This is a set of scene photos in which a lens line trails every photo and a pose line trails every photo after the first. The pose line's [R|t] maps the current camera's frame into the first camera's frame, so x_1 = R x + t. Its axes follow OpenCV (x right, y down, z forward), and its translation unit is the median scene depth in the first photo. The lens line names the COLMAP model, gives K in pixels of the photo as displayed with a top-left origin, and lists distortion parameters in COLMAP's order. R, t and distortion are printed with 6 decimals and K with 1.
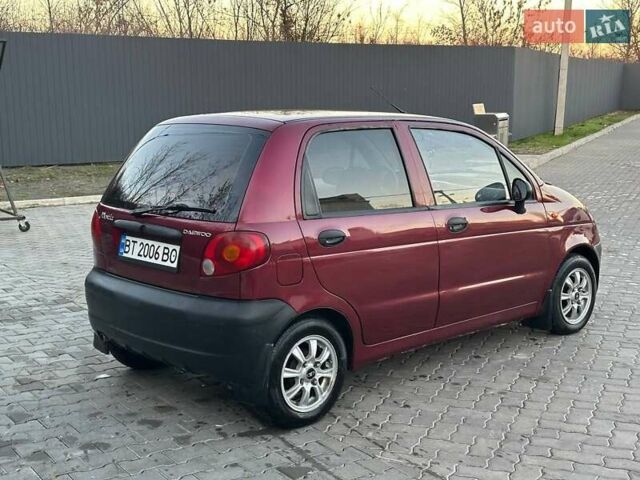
lens RADIAL K [[889.1, 0, 328.2], [0, 889.1, 238.9], [0, 0, 1]] dist [0.113621, 0.000000]
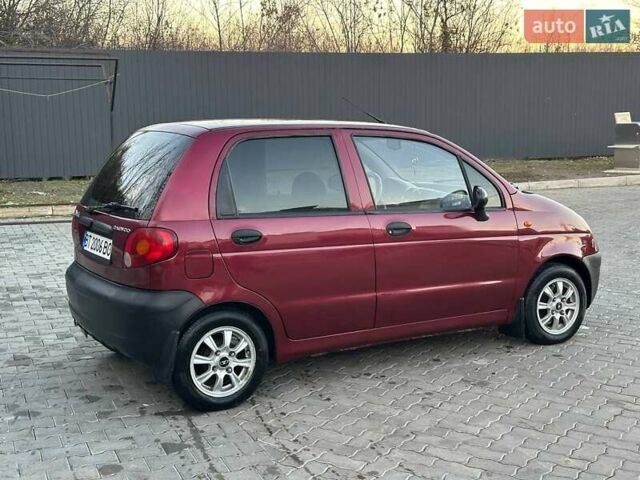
lens RADIAL K [[889.1, 0, 328.6], [0, 889.1, 237.0], [0, 0, 1]] dist [0.113621, 0.000000]
pose [[0.975462, 0.026438, -0.218575, 0.313076], [-0.029632, 0.999496, -0.011350, 0.007757], [0.218165, 0.017548, 0.975754, -0.028621]]
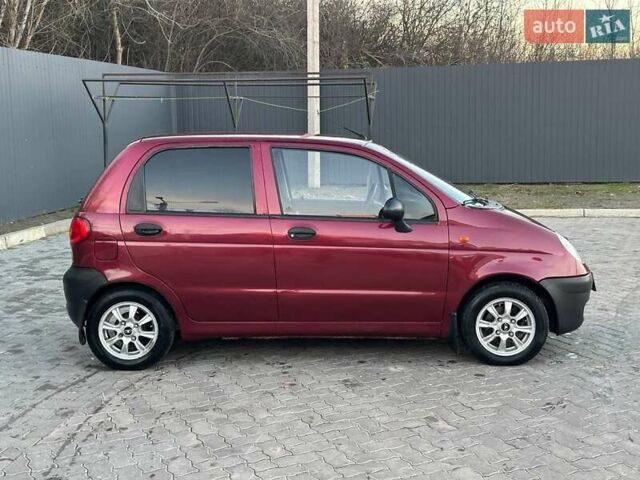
lens RADIAL K [[889.1, 0, 327.2], [0, 889.1, 238.8], [0, 0, 1]] dist [0.113621, 0.000000]
pose [[0.716746, 0.085062, -0.692127, 1.021140], [-0.102171, 0.994631, 0.016434, -0.033818], [0.689809, 0.058937, 0.721589, 0.222120]]
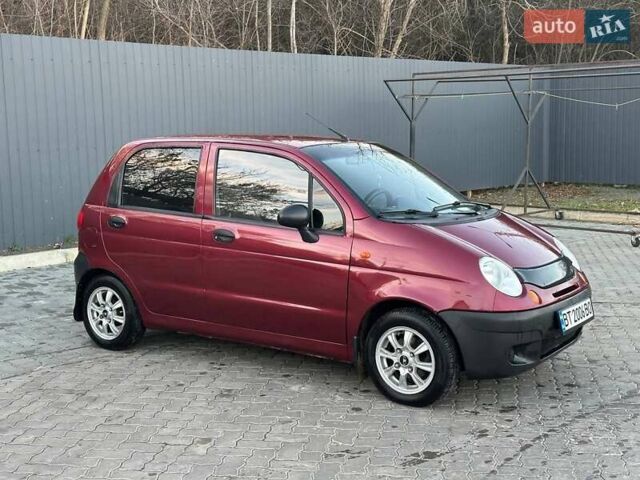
lens RADIAL K [[889.1, 0, 324.8], [0, 889.1, 243.9], [0, 0, 1]] dist [0.113621, 0.000000]
pose [[0.189313, 0.129533, -0.973335, 1.350586], [-0.141622, 0.984498, 0.103473, -0.150181], [0.971650, 0.118257, 0.204723, 0.961413]]
